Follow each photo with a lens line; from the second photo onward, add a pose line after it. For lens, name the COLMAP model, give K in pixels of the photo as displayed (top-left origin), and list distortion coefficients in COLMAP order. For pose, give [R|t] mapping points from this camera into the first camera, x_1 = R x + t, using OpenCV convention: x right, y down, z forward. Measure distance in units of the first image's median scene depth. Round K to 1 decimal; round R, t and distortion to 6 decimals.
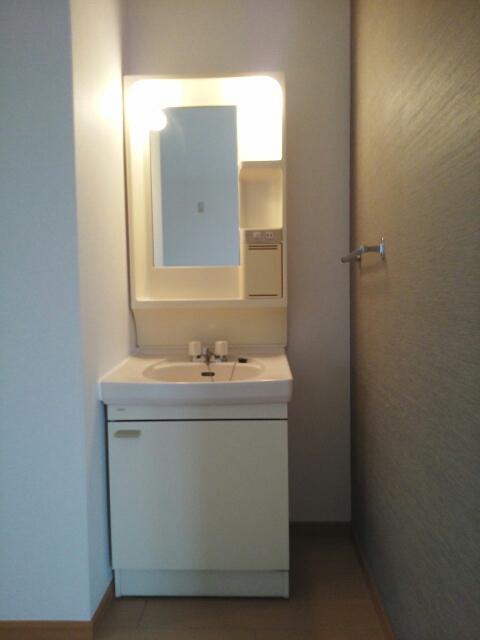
lens RADIAL K [[510.7, 0, 240.7], [0, 510.7, 325.7], [0, 0, 1]] dist [0.008431, -0.010774]
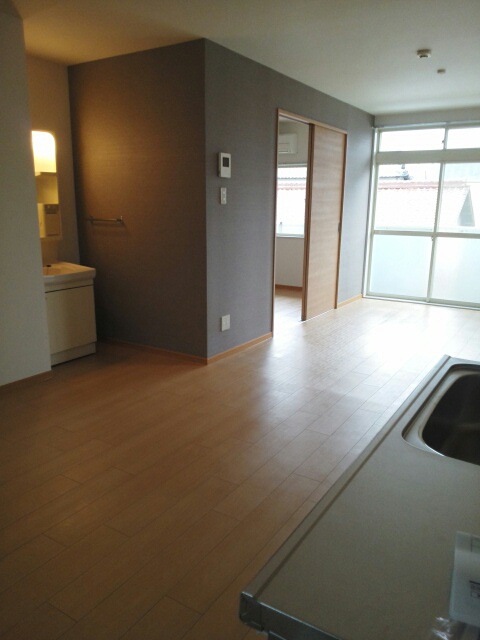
lens RADIAL K [[510.7, 0, 240.8], [0, 510.7, 319.5], [0, 0, 1]] dist [0.008431, -0.010774]
pose [[0.523251, -0.176028, 0.833800, -1.441875], [0.024334, 0.981121, 0.191859, -0.106744], [-0.851831, -0.080100, 0.517656, -0.854949]]
